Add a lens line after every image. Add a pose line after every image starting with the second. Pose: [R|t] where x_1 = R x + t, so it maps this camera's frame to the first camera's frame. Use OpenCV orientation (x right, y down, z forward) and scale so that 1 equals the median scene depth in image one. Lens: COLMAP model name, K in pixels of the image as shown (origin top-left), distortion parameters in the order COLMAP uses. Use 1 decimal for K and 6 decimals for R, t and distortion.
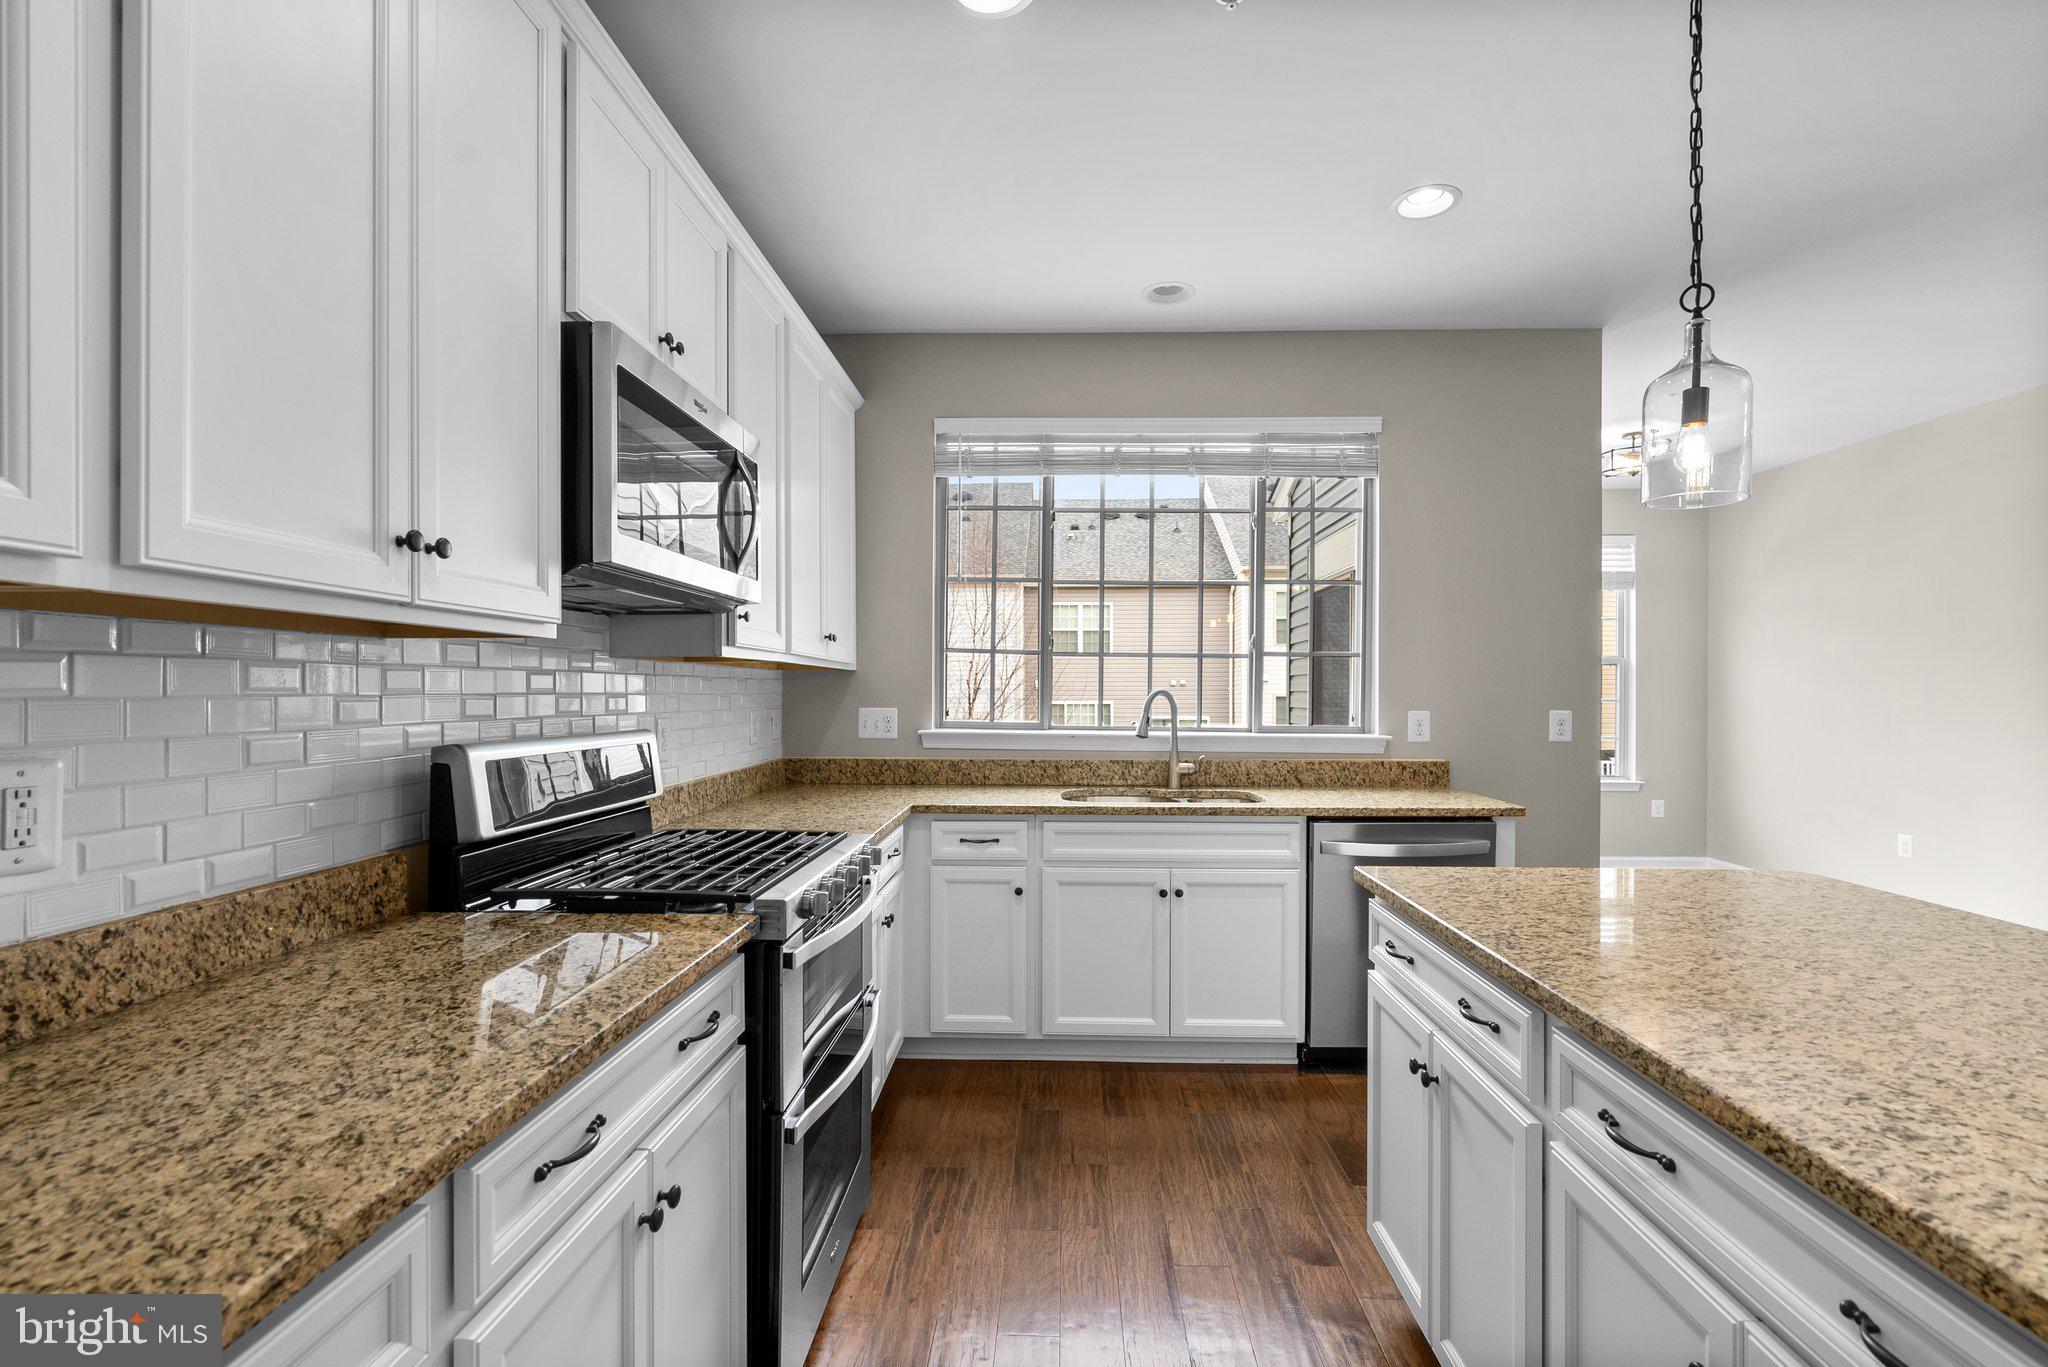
lens RADIAL K [[924.5, 0, 1043.4], [0, 924.5, 698.1], [0, 0, 1]] dist [-0.009200, 0.003868]
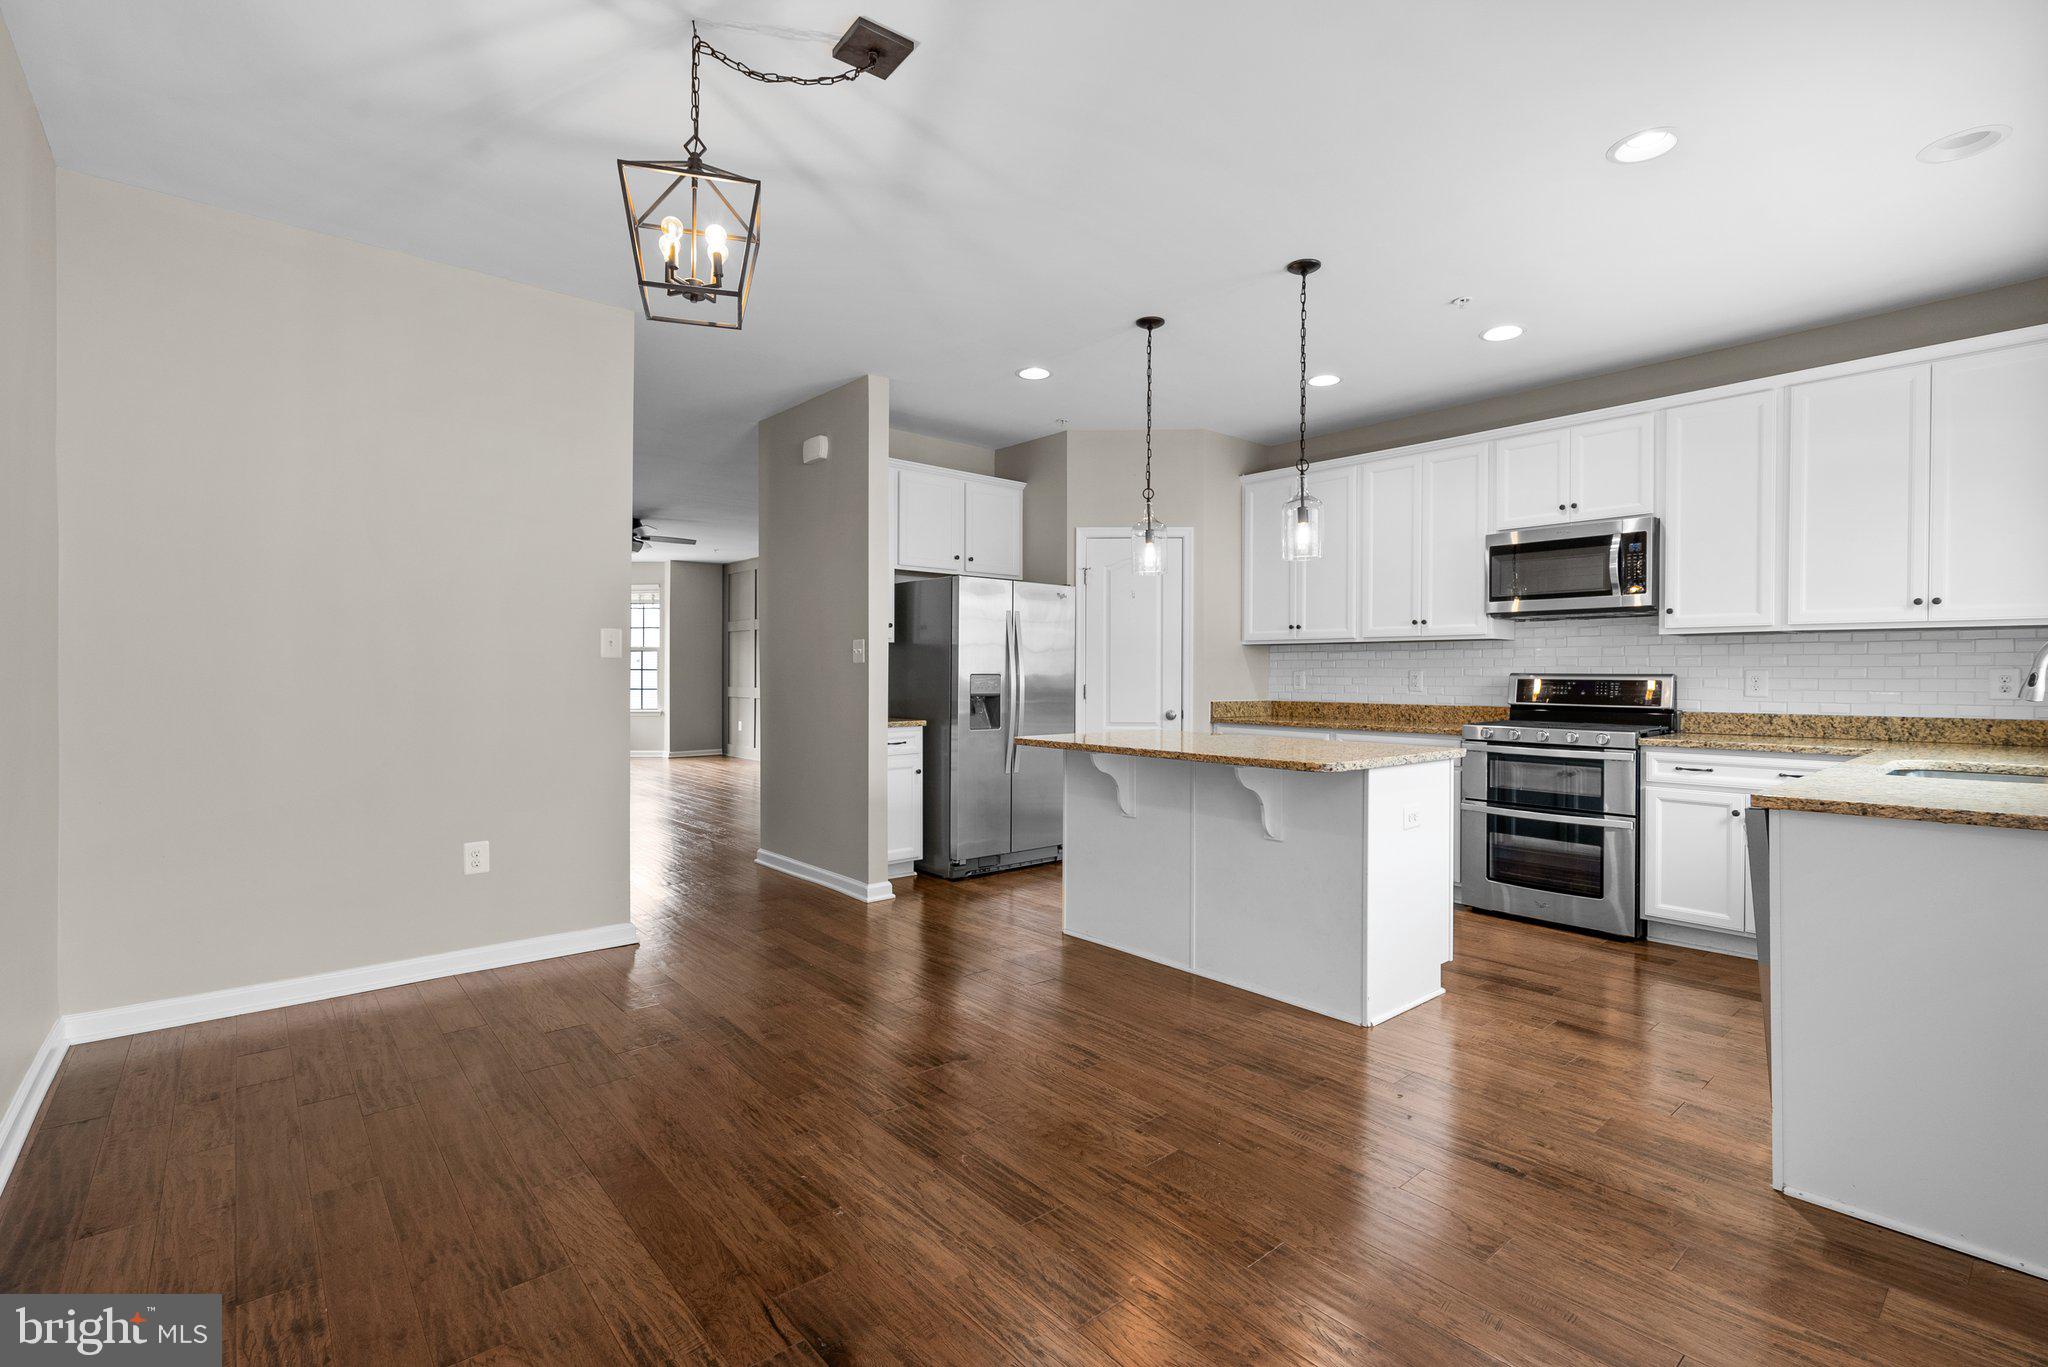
lens RADIAL K [[924.5, 0, 1034.2], [0, 924.5, 672.6], [0, 0, 1]] dist [-0.009200, 0.003868]
pose [[-0.738520, -0.007383, -0.674191, 1.166591], [-0.010699, 0.999942, 0.000769, 0.028226], [0.674147, 0.007781, -0.738556, 0.973170]]
